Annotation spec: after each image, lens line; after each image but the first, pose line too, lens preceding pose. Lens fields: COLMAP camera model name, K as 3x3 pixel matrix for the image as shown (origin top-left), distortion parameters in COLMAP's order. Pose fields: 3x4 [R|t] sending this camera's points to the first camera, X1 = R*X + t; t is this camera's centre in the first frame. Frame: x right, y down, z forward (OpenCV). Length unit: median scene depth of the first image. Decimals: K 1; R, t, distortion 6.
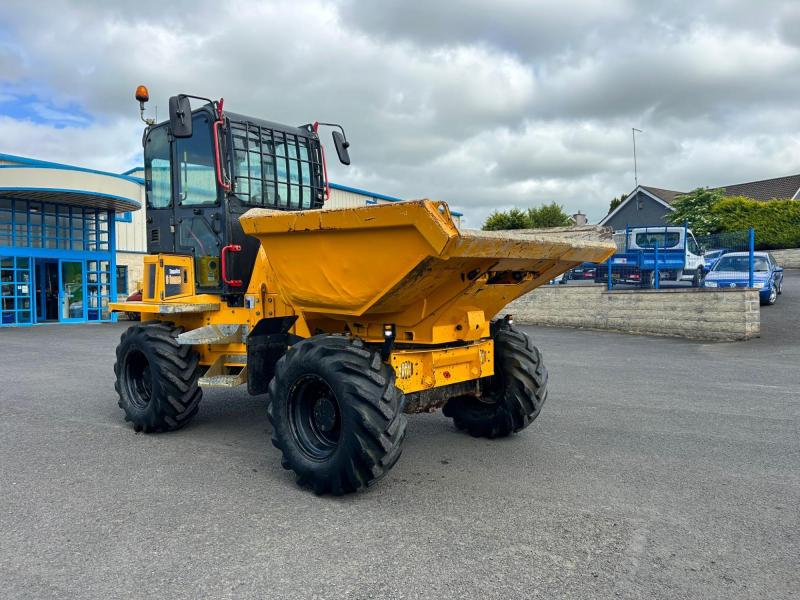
lens RADIAL K [[604.1, 0, 401.0], [0, 604.1, 309.1], [0, 0, 1]] dist [0.041871, -0.056819]
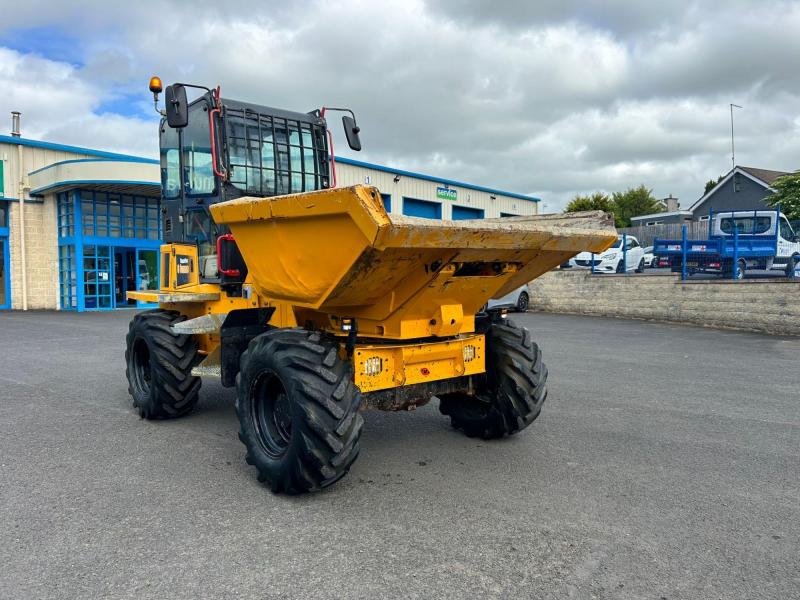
lens RADIAL K [[604.1, 0, 401.0], [0, 604.1, 309.1], [0, 0, 1]] dist [0.041871, -0.056819]
pose [[0.990588, 0.012070, -0.136344, 0.137795], [-0.009290, 0.999736, 0.021012, -0.006931], [0.136561, -0.019547, 0.990439, 0.051578]]
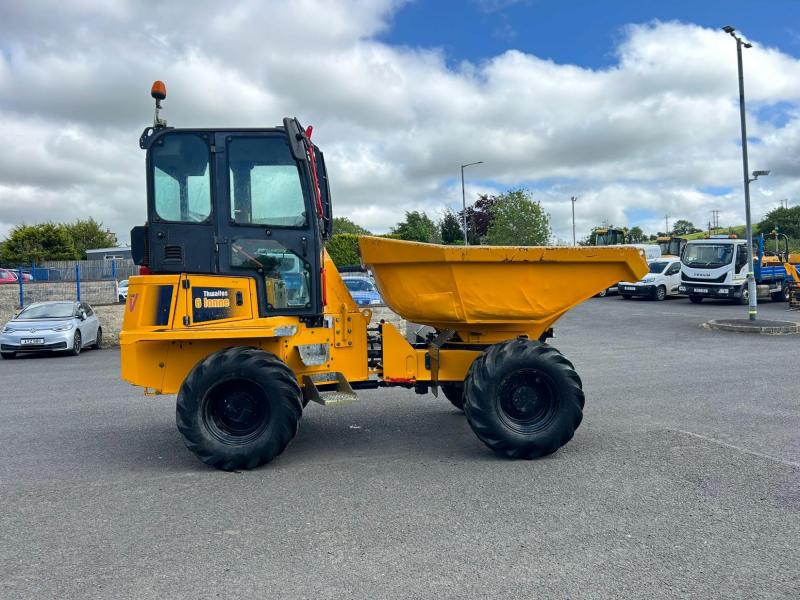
lens RADIAL K [[609.1, 0, 395.2], [0, 609.1, 303.4], [0, 0, 1]] dist [0.045124, -0.055007]
pose [[0.704172, -0.019605, 0.709759, -0.926842], [0.050938, 0.998438, -0.022958, -0.013807], [-0.708200, 0.052320, 0.704071, 0.180297]]
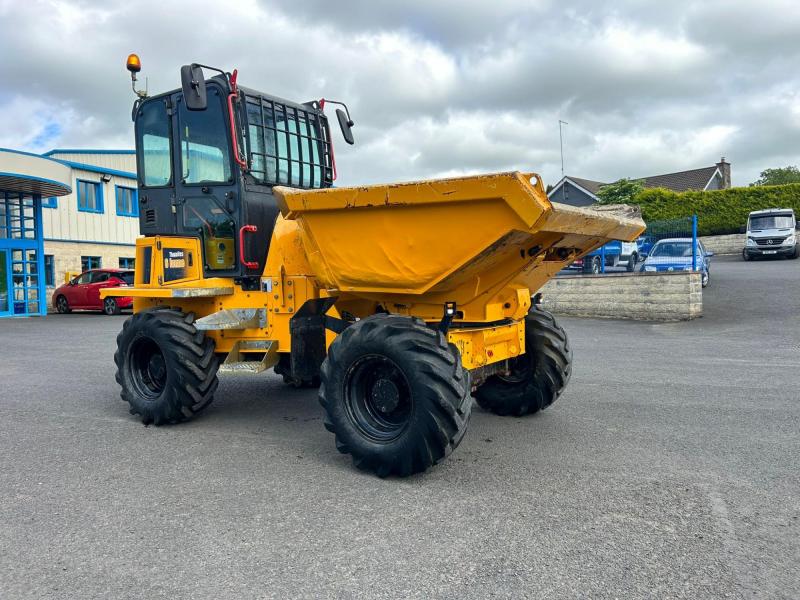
lens RADIAL K [[606.0, 0, 402.1], [0, 606.0, 308.6], [0, 0, 1]] dist [0.049736, -0.066247]
pose [[0.992291, -0.017152, 0.122741, -0.158273], [0.015169, 0.999739, 0.017073, 0.012550], [-0.123002, -0.015080, 0.992292, 0.019086]]
